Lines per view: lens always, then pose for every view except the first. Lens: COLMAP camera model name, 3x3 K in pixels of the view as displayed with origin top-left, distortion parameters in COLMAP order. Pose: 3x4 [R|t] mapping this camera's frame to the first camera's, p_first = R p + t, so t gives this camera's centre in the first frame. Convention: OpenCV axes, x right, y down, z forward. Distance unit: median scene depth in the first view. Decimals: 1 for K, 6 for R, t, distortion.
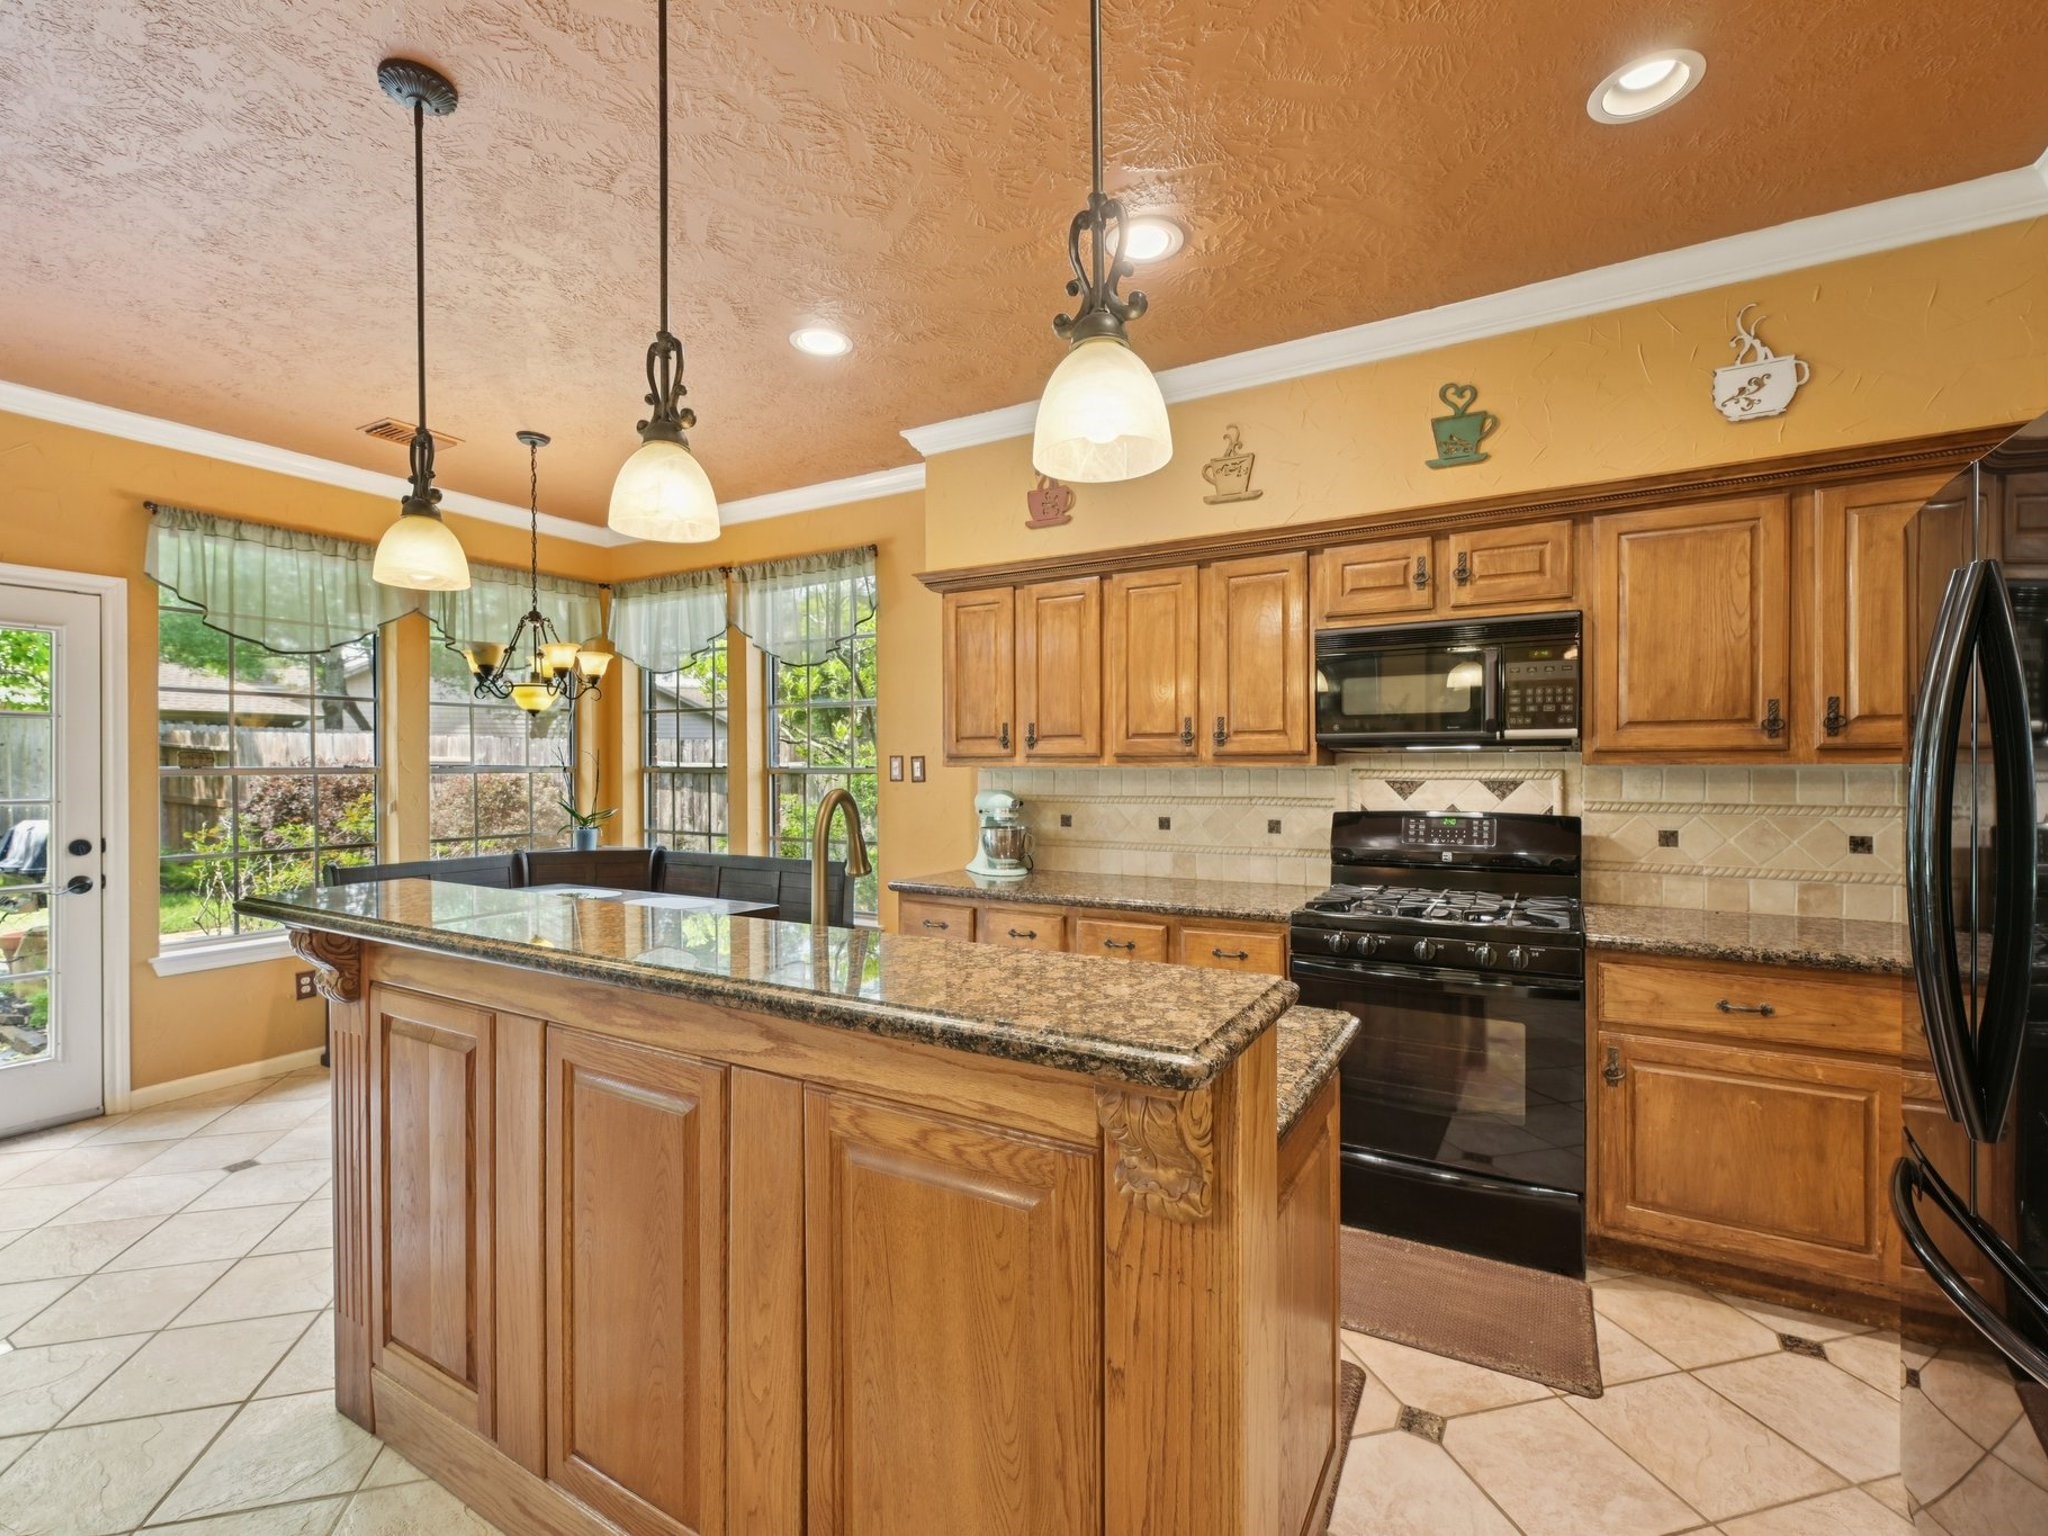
lens RADIAL K [[922.1, 0, 1024.4], [0, 922.1, 771.0], [0, 0, 1]] dist [0.001466, 0.000359]
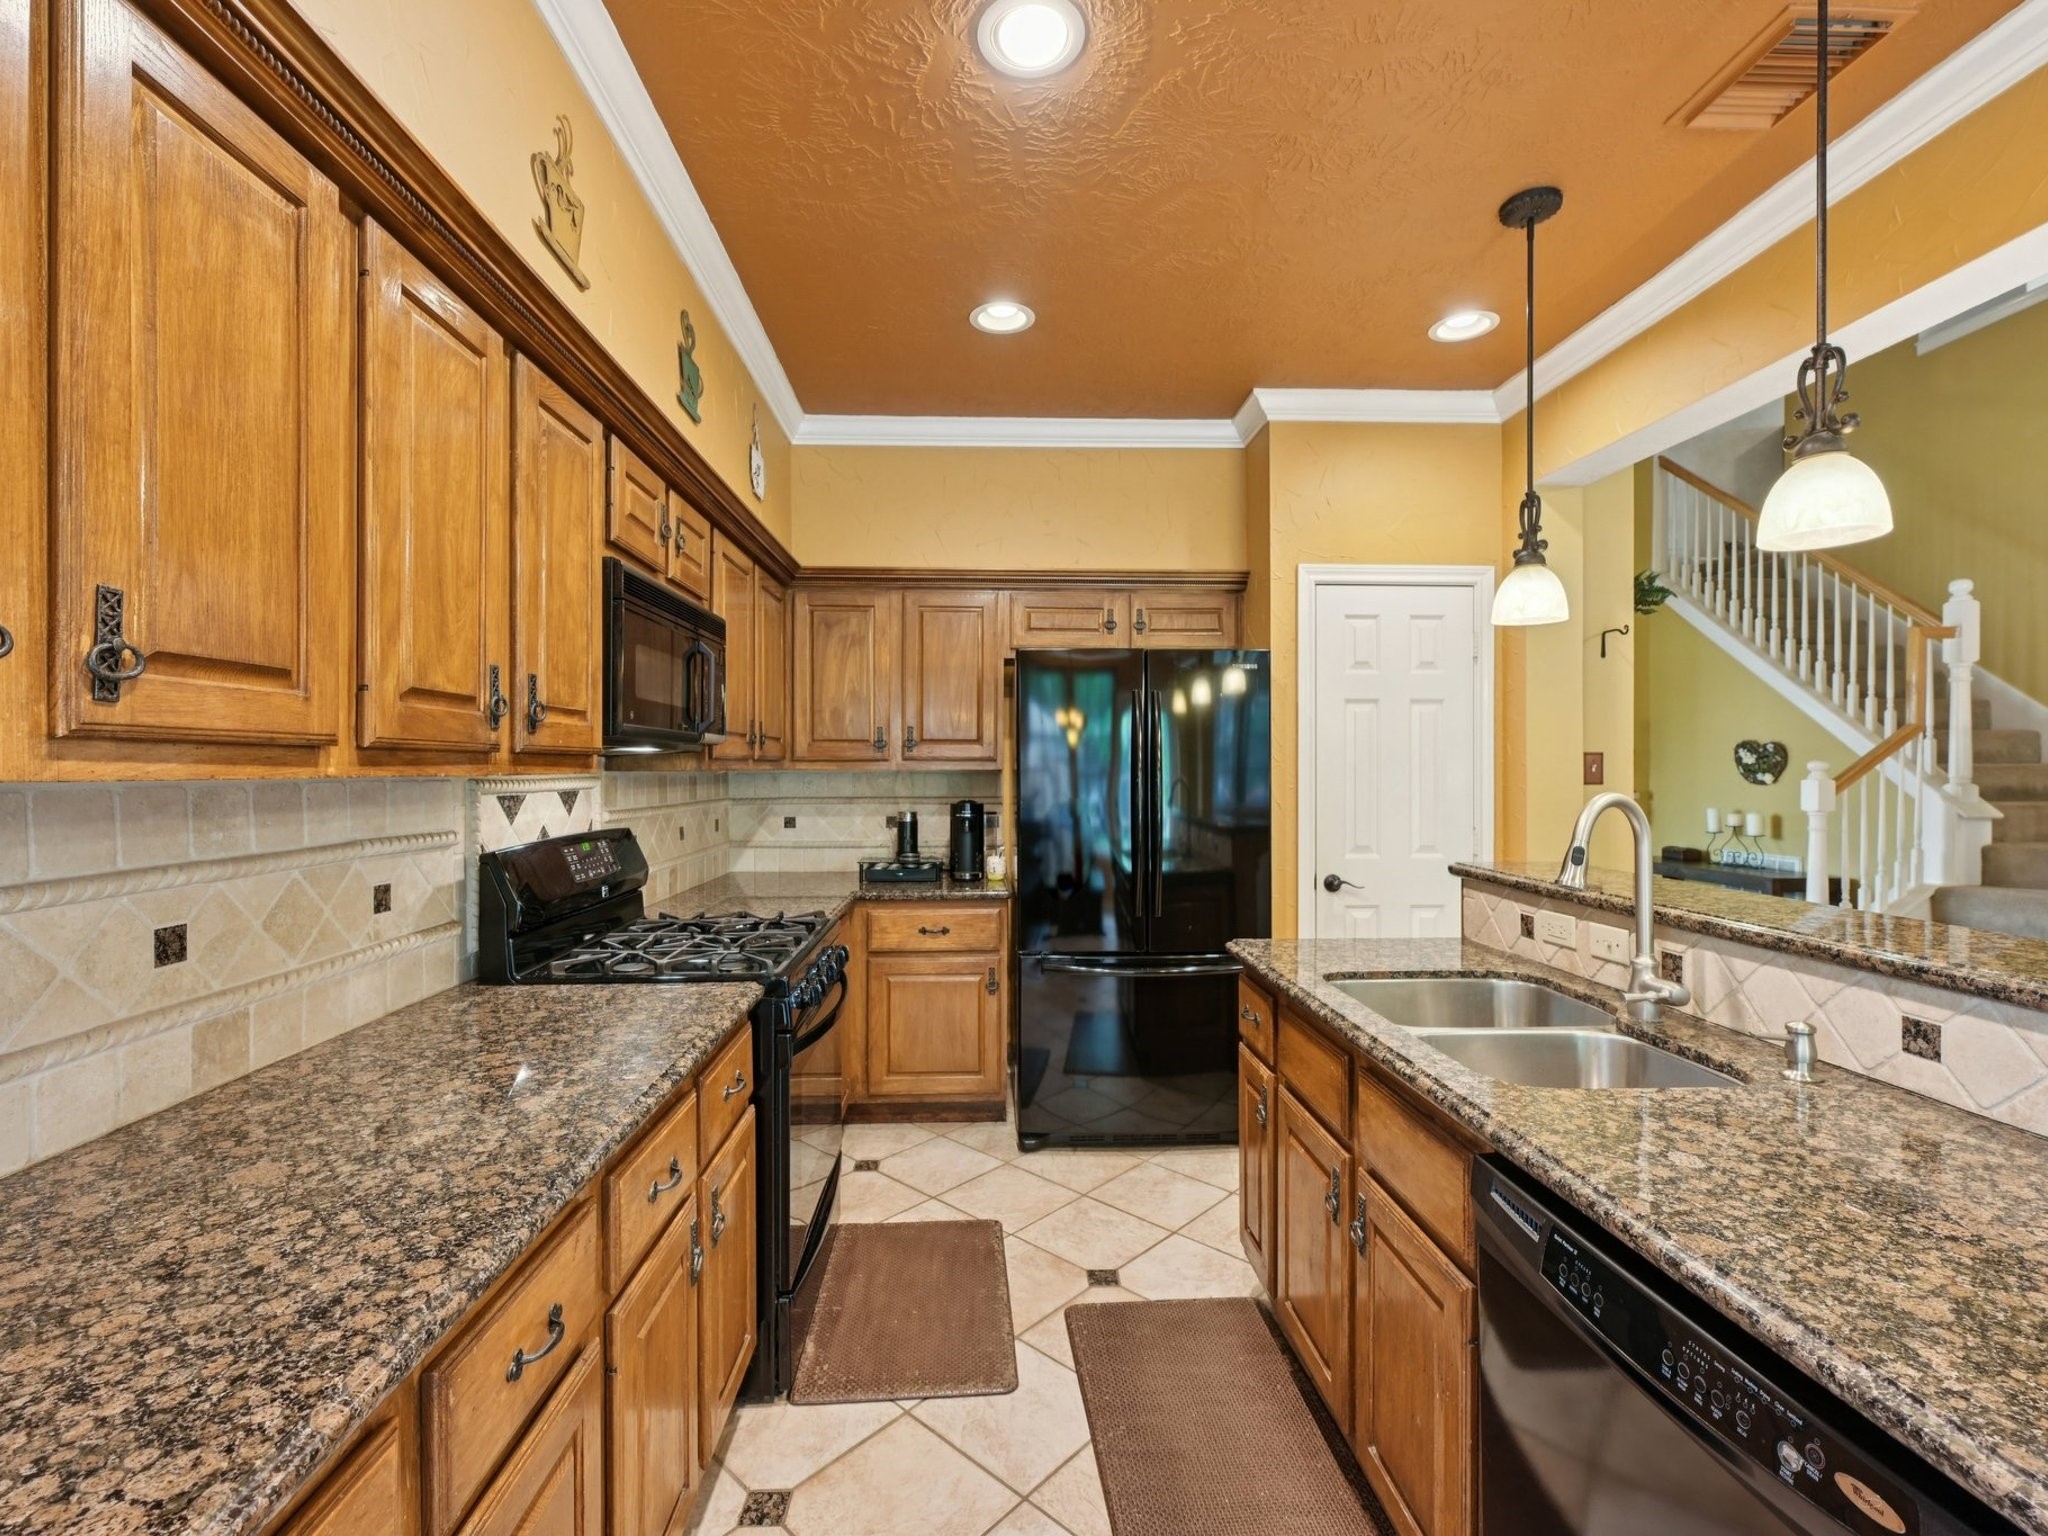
lens RADIAL K [[915.0, 0, 1016.3], [0, 915.0, 769.2], [0, 0, 1]] dist [0.000454, -0.000408]
pose [[-0.542241, 0.003252, 0.840217, -0.315989], [0.009390, 0.999954, 0.002190, -0.005919], [-0.840170, 0.009077, -0.542247, 0.971846]]
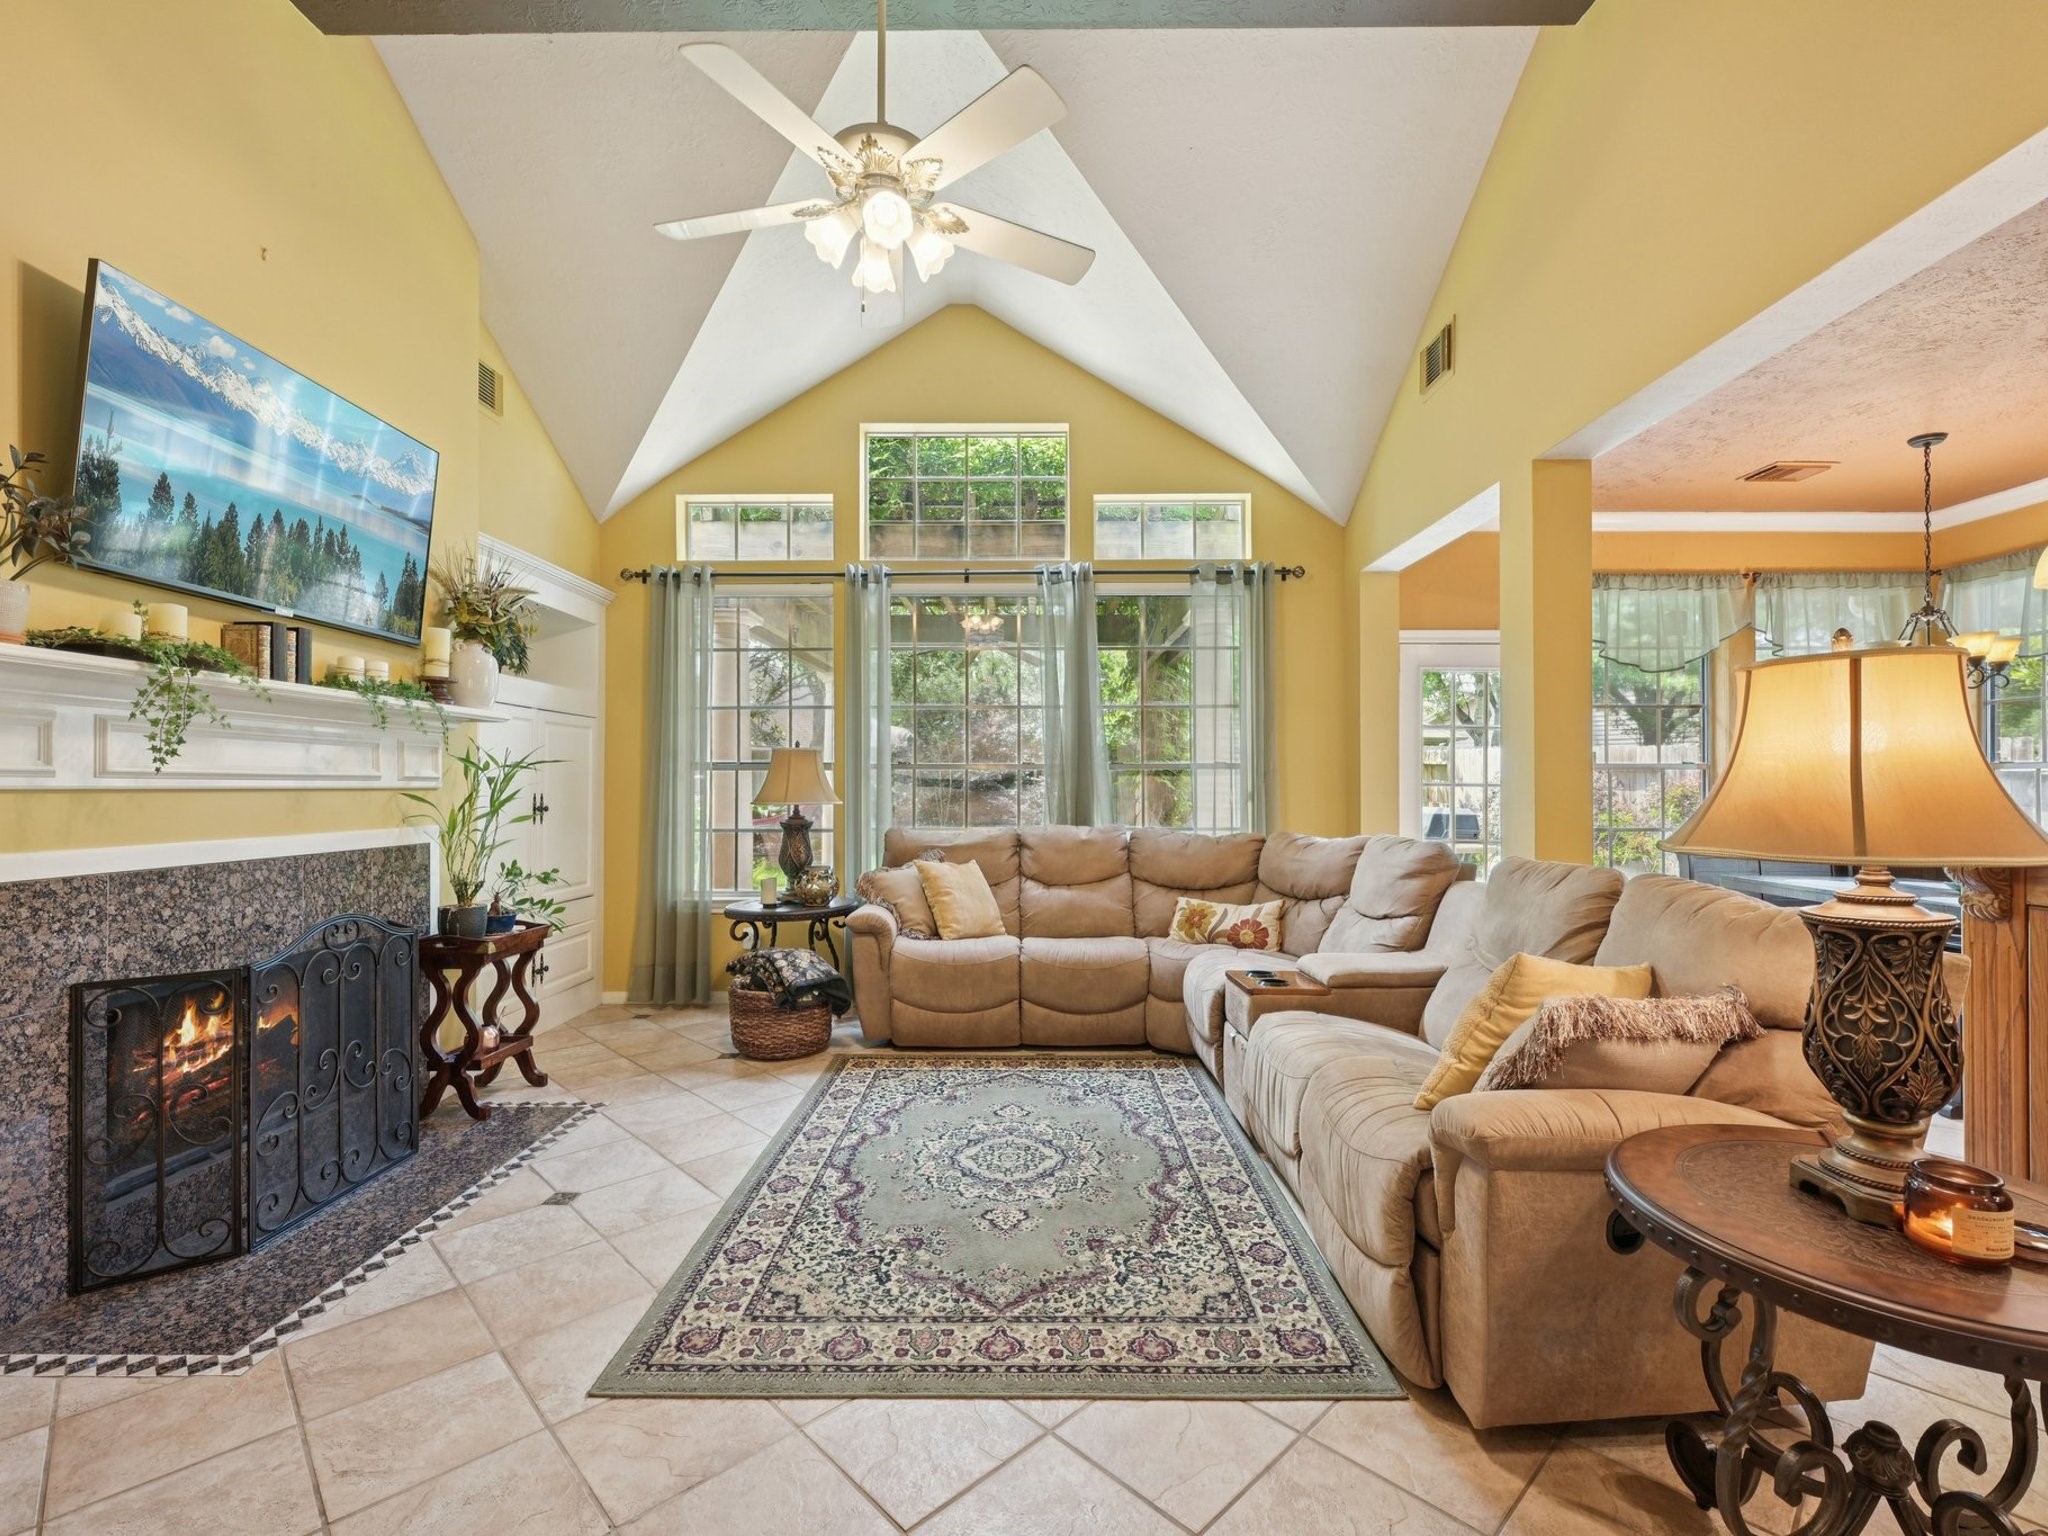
lens RADIAL K [[918.9, 0, 1030.3], [0, 918.9, 779.0], [0, 0, 1]] dist [0.000478, -0.000358]
pose [[0.500174, -0.002479, -0.865921, -0.158346], [-0.008163, 0.999938, -0.007578, 0.040967], [0.865886, 0.010858, 0.500123, -0.425058]]
